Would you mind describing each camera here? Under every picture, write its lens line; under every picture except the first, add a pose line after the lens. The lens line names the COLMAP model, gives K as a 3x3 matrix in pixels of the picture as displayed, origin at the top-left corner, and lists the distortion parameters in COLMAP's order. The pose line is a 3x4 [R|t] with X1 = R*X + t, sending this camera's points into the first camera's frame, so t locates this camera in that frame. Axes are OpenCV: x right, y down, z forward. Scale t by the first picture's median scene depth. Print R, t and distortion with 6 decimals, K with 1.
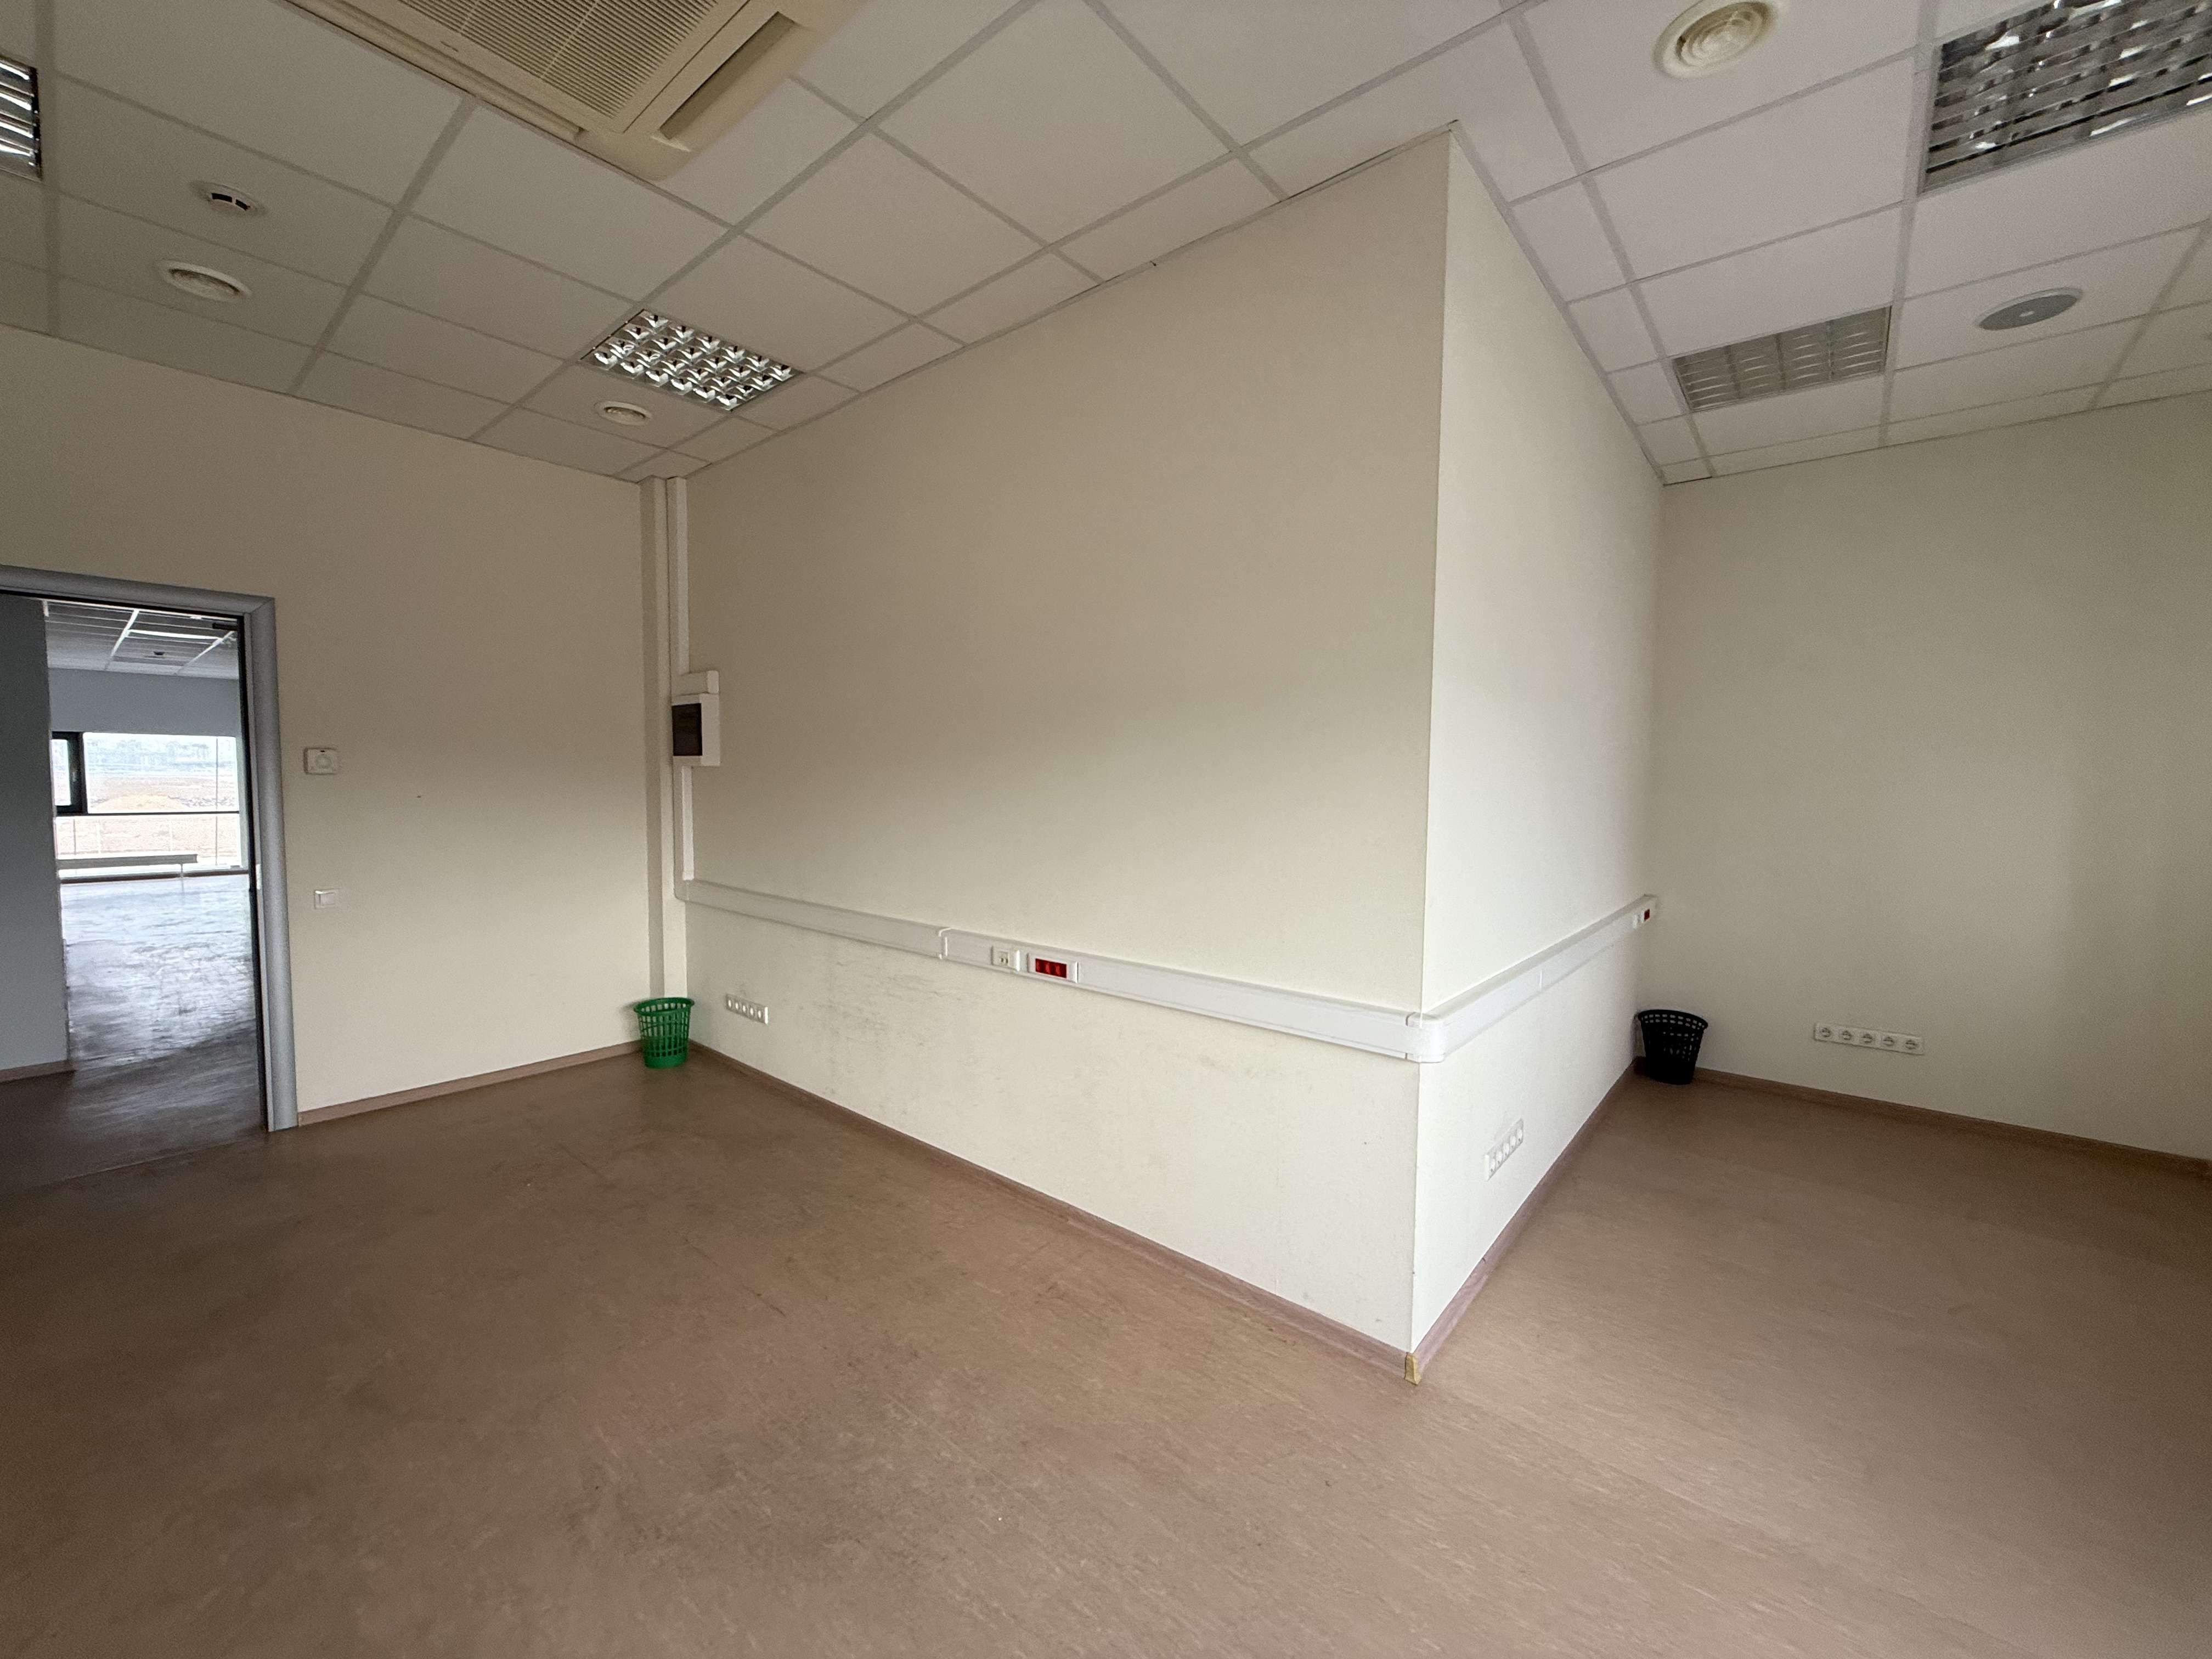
lens RADIAL K [[884.1, 0, 1106.0], [0, 884.1, 829.5], [0, 0, 1]] dist [0.001249, -0.000222]
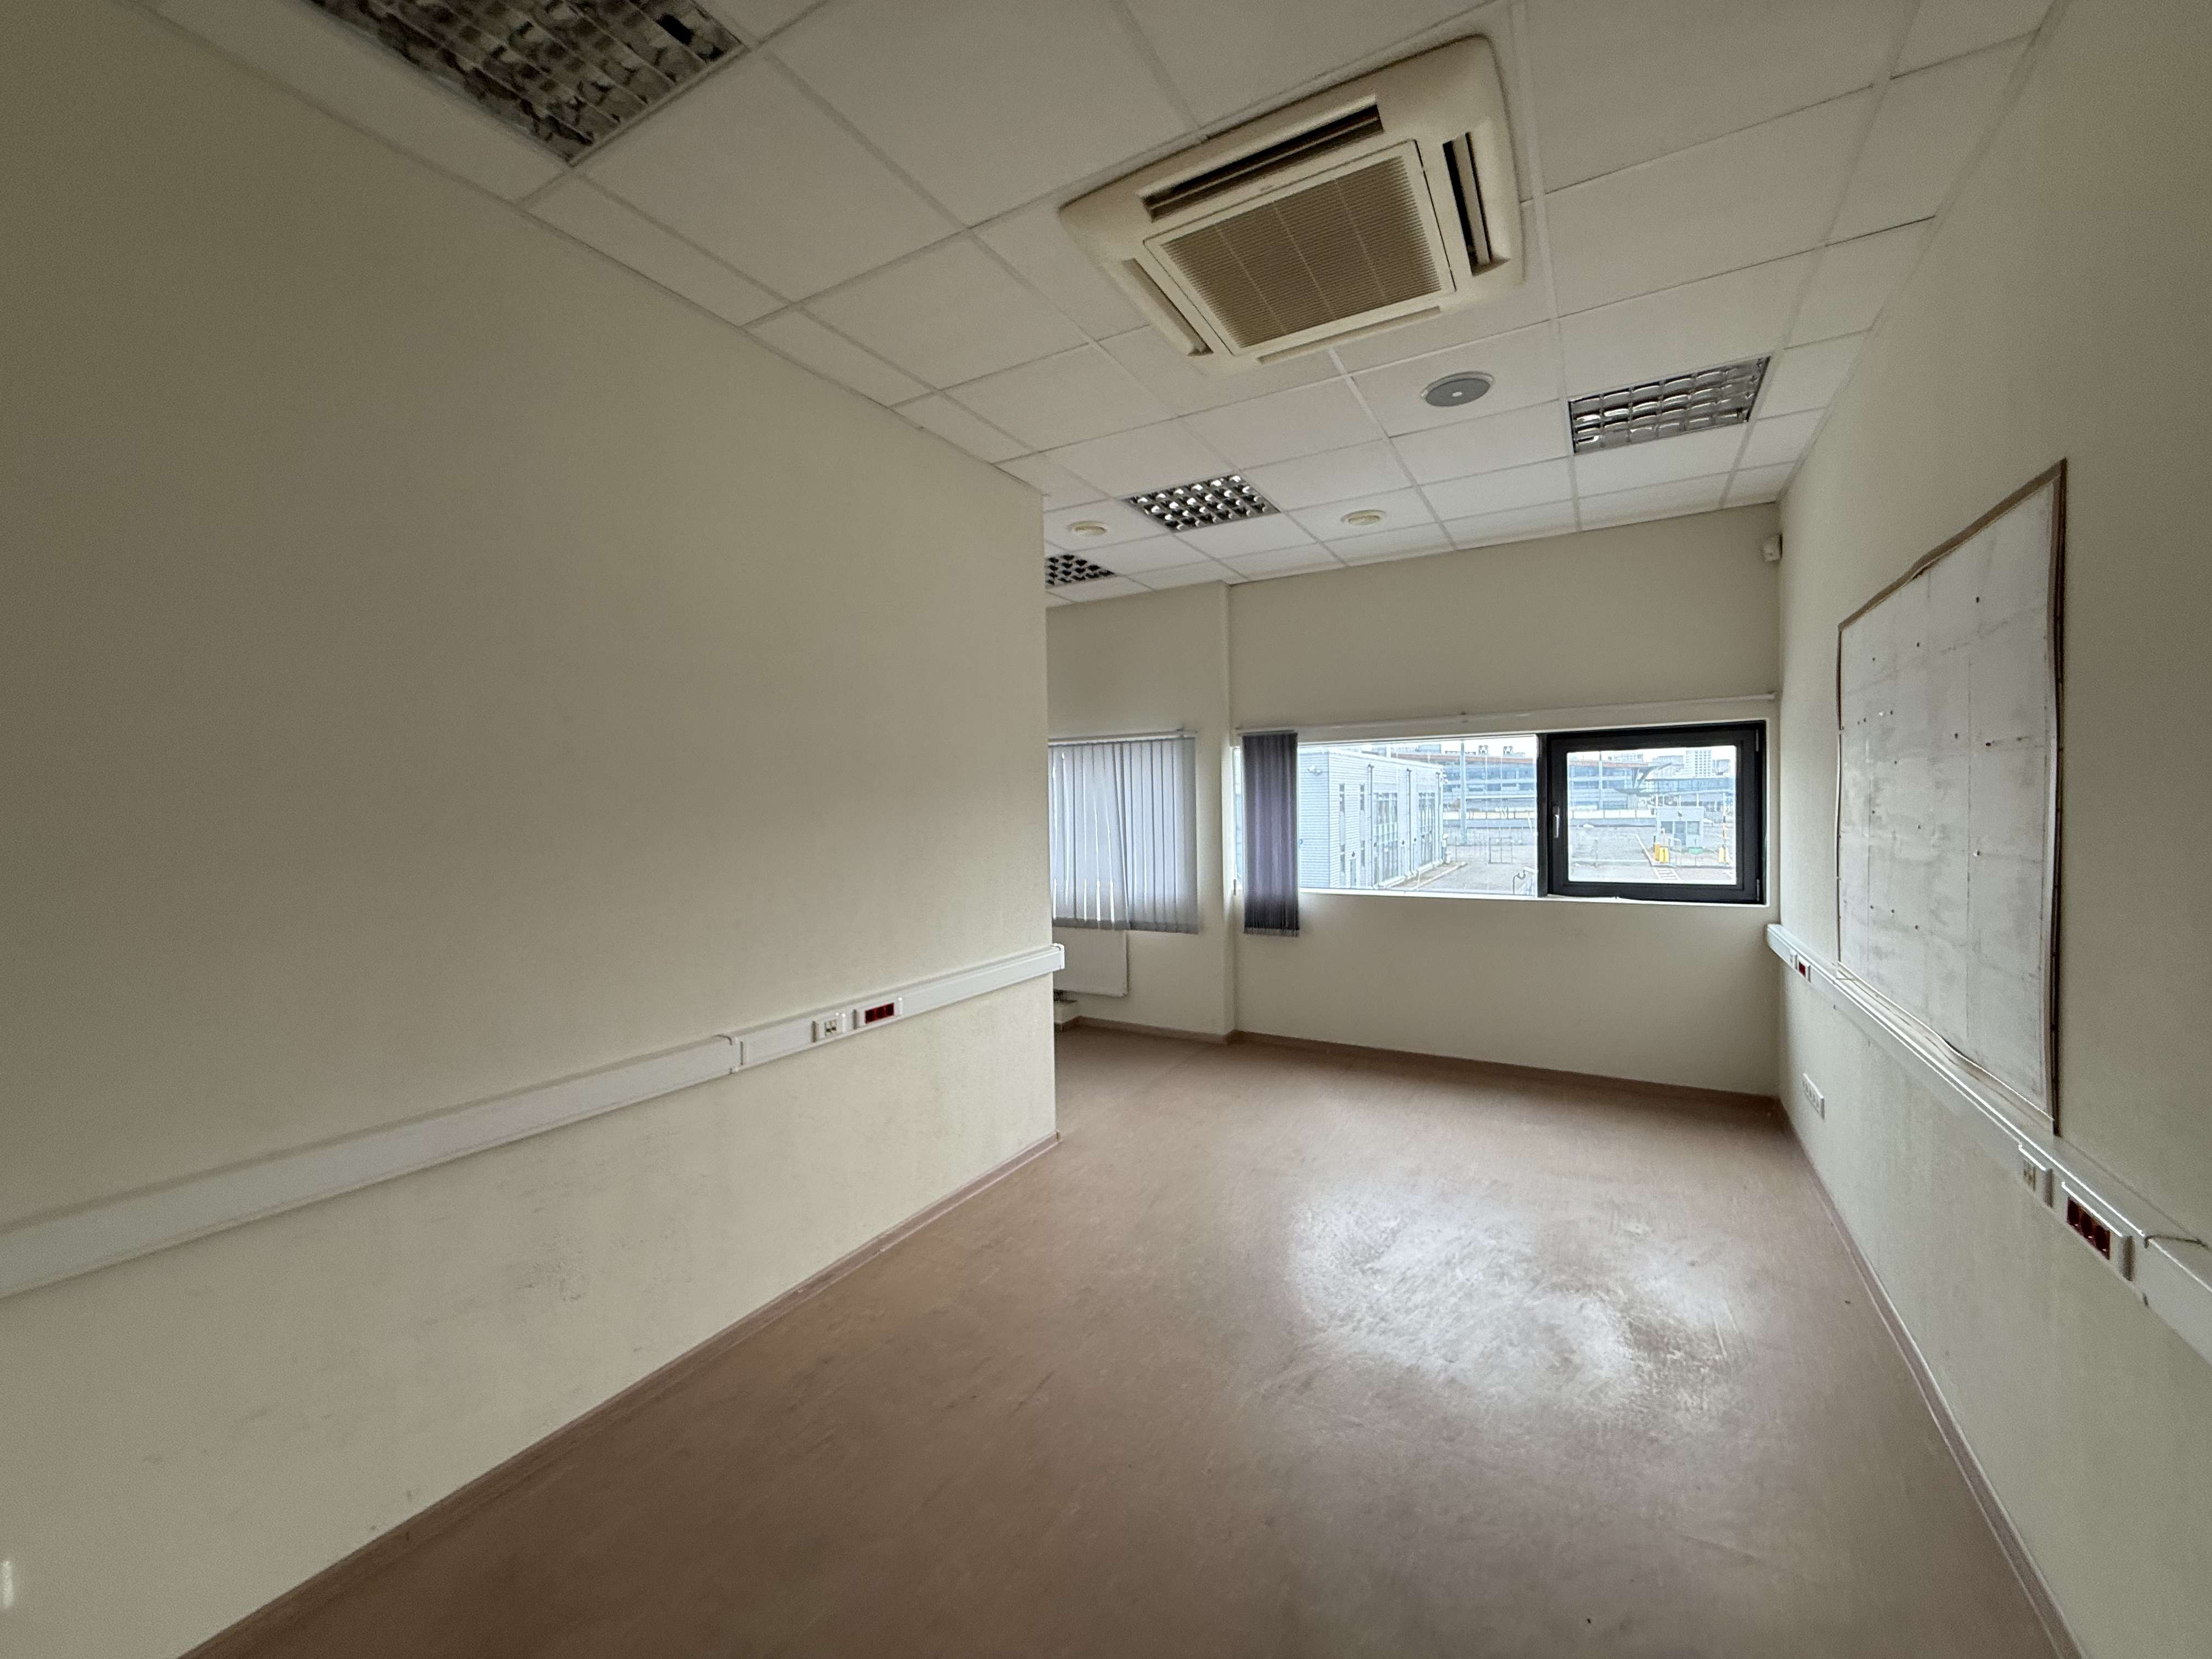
lens RADIAL K [[868.5, 0, 1106.0], [0, 868.5, 829.5], [0, 0, 1]] dist [-0.000424, -0.000127]
pose [[-0.187695, -0.025512, 0.981896, -1.115215], [0.078479, 0.996077, 0.040882, -0.081294], [-0.979087, 0.084732, -0.184956, 0.904288]]
